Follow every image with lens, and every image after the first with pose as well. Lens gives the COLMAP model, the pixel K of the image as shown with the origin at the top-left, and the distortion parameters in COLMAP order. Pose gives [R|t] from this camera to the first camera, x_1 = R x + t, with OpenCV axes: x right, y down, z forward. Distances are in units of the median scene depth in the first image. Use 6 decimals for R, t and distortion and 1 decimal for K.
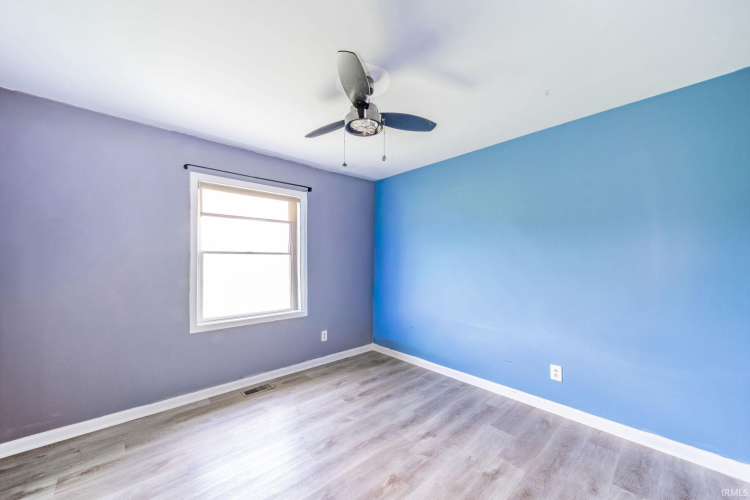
lens RADIAL K [[303.4, 0, 374.8], [0, 303.4, 254.5], [0, 0, 1]] dist [-0.002701, -0.000506]
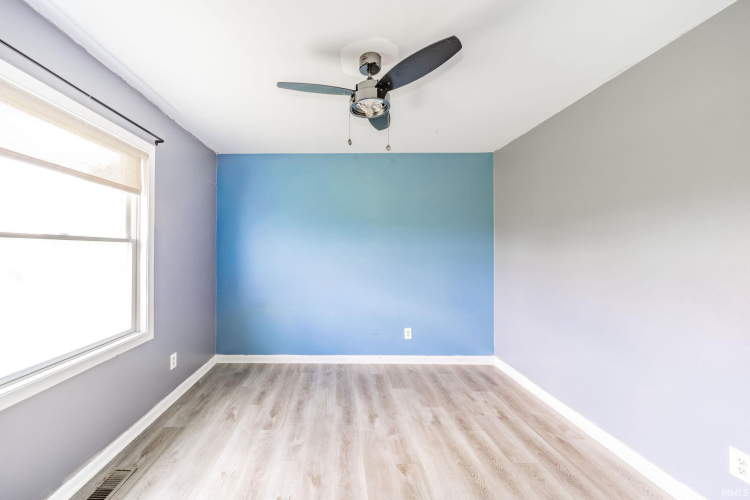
lens RADIAL K [[283.1, 0, 373.5], [0, 283.1, 251.3], [0, 0, 1]] dist [-0.003042, -0.000356]
pose [[0.644832, -0.007674, 0.764286, -0.464444], [-0.008824, 0.999808, 0.017484, 0.004347], [-0.764274, -0.018019, 0.644640, 0.313969]]
